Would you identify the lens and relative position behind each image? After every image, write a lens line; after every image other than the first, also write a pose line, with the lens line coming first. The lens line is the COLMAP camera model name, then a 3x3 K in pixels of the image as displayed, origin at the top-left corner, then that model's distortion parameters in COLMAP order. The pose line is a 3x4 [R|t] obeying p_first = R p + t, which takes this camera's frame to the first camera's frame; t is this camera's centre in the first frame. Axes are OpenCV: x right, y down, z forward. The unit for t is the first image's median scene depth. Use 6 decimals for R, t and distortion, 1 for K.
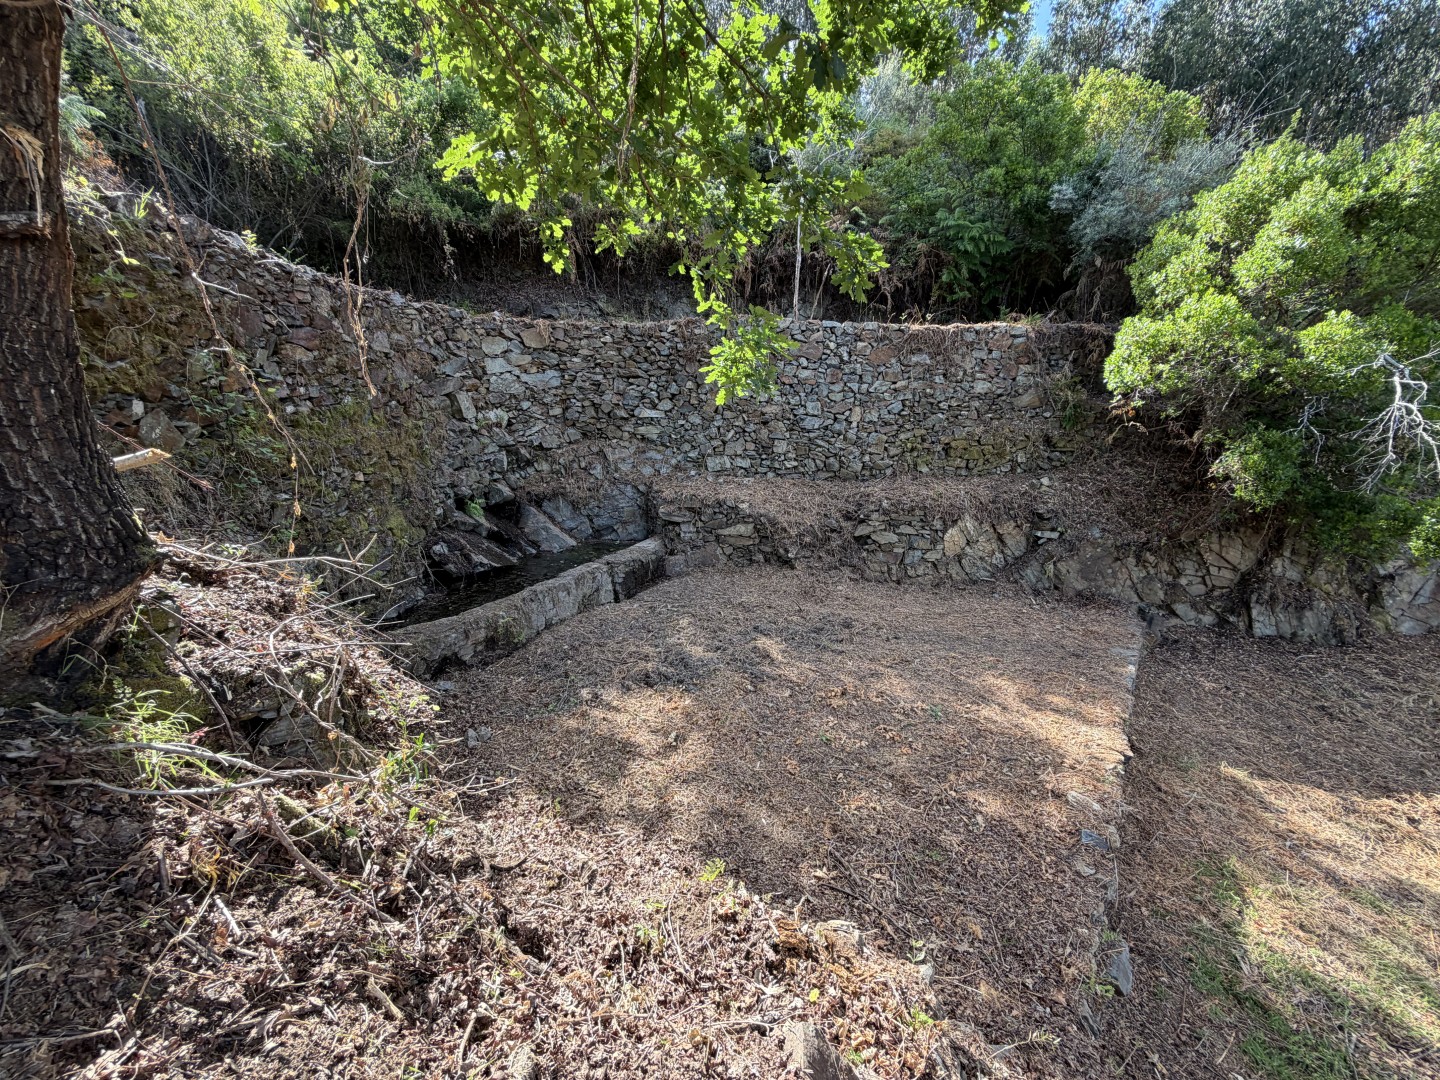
lens RADIAL K [[572.7, 0, 715.1], [0, 572.7, 538.6], [0, 0, 1]] dist [-0.001604, 0.000272]
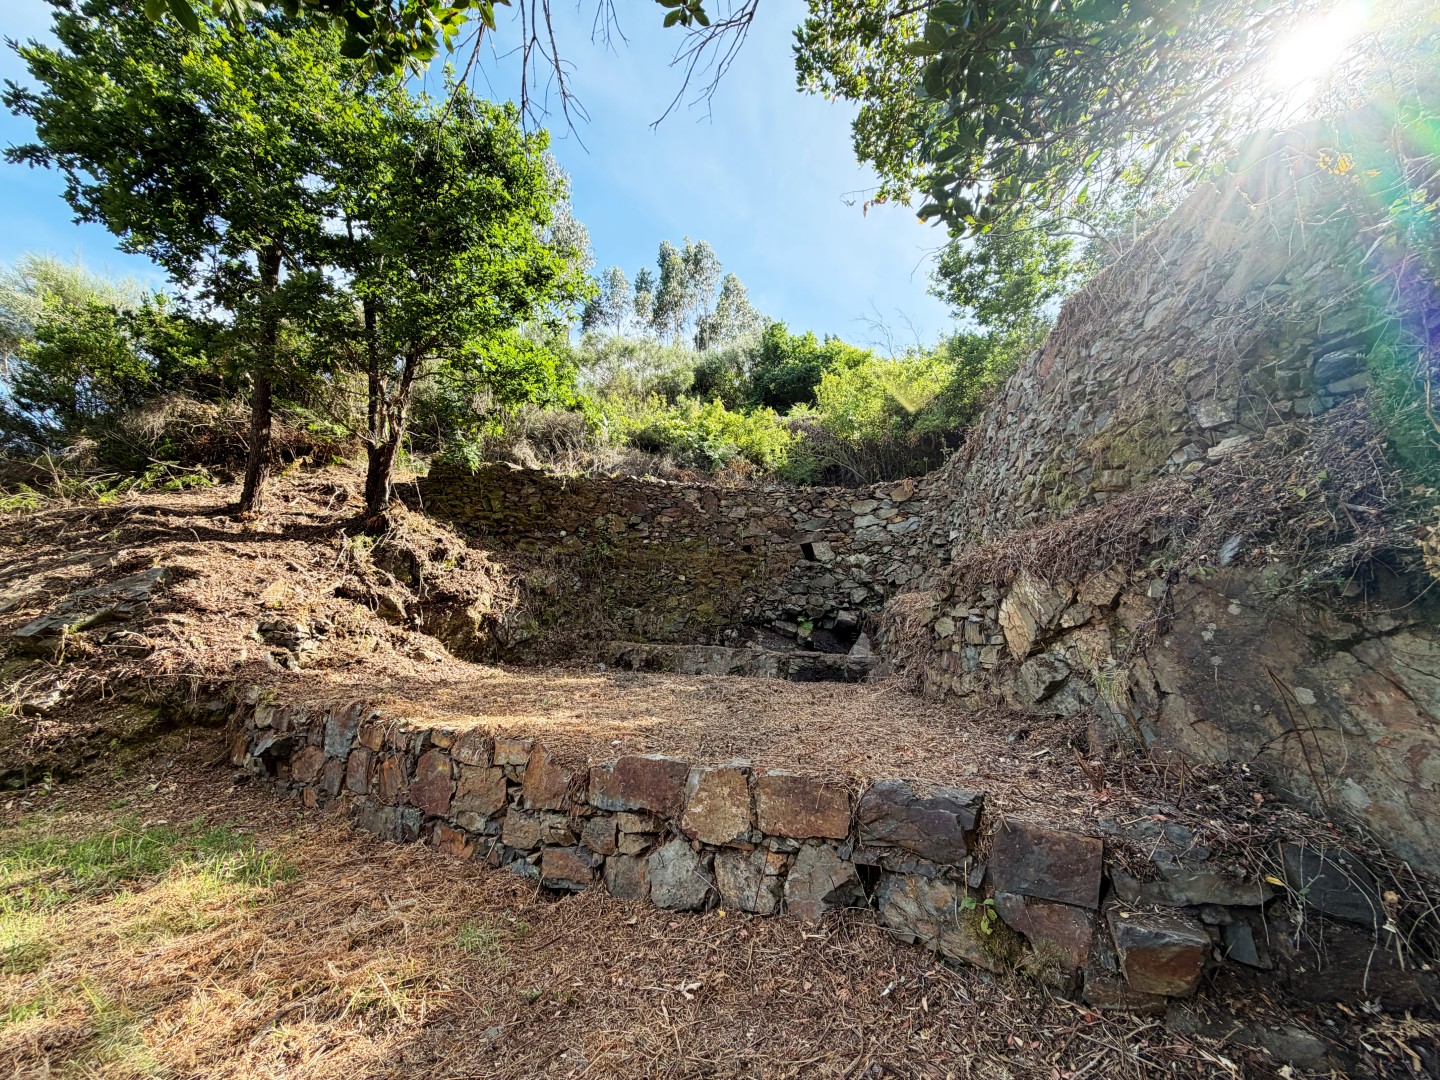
lens RADIAL K [[572.7, 0, 715.3], [0, 572.7, 543.7], [0, 0, 1]] dist [-0.001604, 0.000272]
pose [[0.089947, -0.194817, -0.976707, 0.788327], [-0.271179, 0.938838, -0.212237, 0.098564], [0.958317, 0.283953, 0.031615, 0.641893]]
